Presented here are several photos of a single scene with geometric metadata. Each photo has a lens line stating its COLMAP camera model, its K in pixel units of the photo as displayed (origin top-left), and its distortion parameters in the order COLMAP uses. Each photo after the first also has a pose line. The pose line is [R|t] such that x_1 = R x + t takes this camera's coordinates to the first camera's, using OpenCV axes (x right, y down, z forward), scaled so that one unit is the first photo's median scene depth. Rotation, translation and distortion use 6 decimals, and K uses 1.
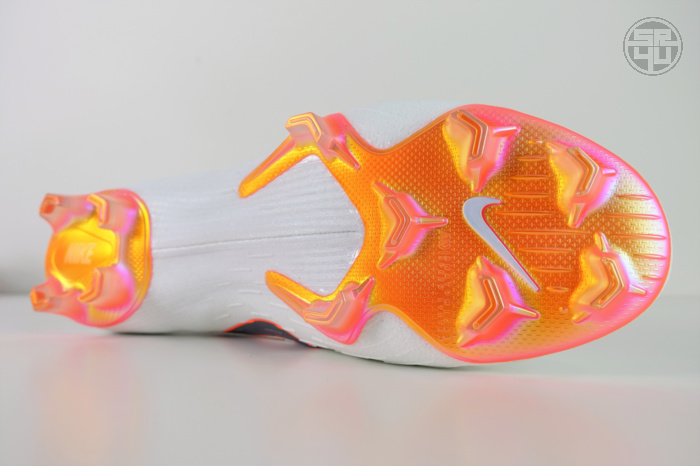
lens RADIAL K [[467.2, 0, 350.6], [0, 467.2, 239.2], [0, 0, 1]] dist [-0.002818, -0.002373]
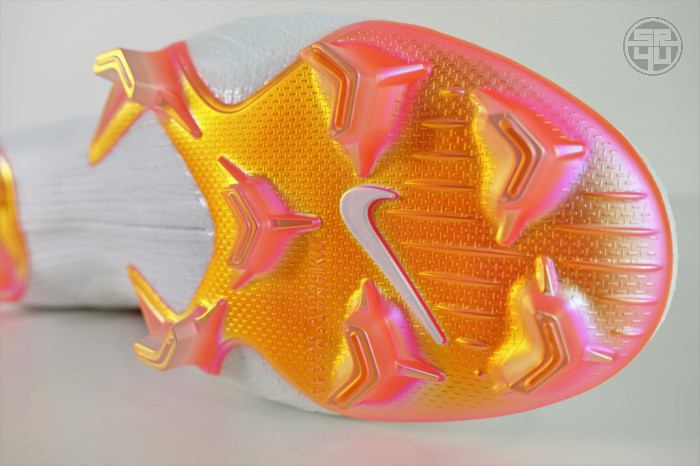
lens RADIAL K [[467.2, 0, 350.6], [0, 467.2, 239.2], [0, 0, 1]] dist [-0.002818, -0.002373]
pose [[0.996175, -0.018491, -0.085406, 0.327717], [0.037666, 0.972762, 0.228724, -0.175065], [0.078851, -0.231066, 0.969738, 0.398019]]
